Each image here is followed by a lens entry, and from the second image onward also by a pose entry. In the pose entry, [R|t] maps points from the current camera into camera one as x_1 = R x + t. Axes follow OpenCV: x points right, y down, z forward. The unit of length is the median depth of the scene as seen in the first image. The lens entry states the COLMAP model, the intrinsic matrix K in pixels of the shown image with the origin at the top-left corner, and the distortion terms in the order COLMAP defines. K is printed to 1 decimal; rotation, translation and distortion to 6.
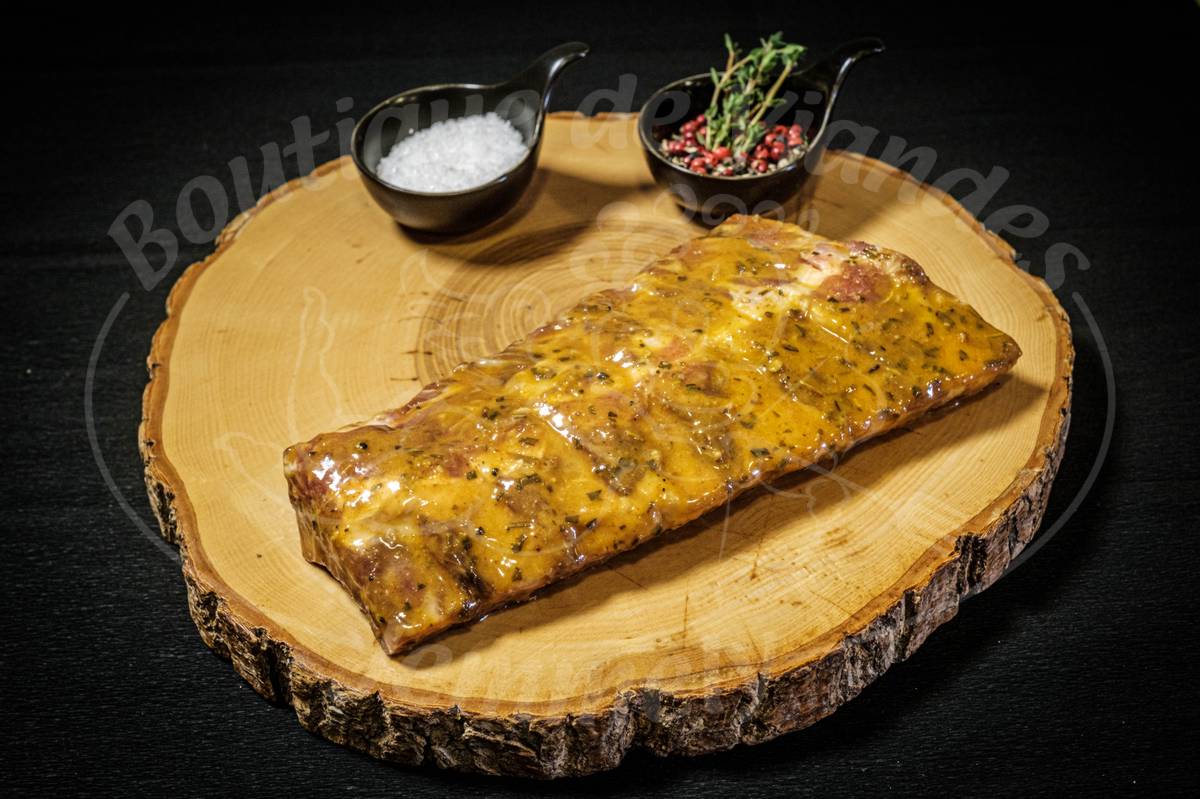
lens RADIAL K [[1696.6, 0, 597.3], [0, 1696.6, 406.8], [0, 0, 1]] dist [-0.029796, -0.045464]
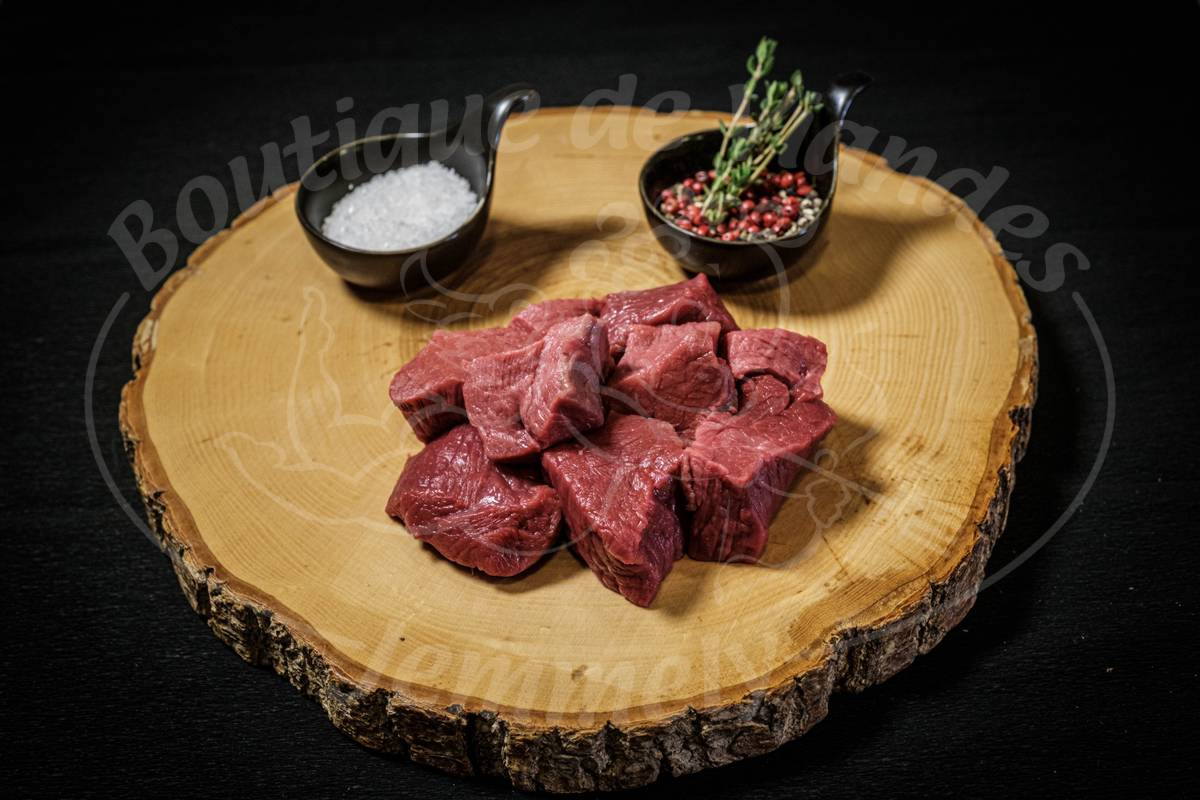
lens RADIAL K [[1696.6, 0, 597.3], [0, 1696.6, 407.3], [0, 0, 1]] dist [-0.029796, -0.045464]
pose [[0.908180, -0.281228, 0.310031, -0.376740], [0.284204, 0.958067, 0.036536, -0.042189], [-0.307305, 0.054930, 0.950024, 0.059707]]
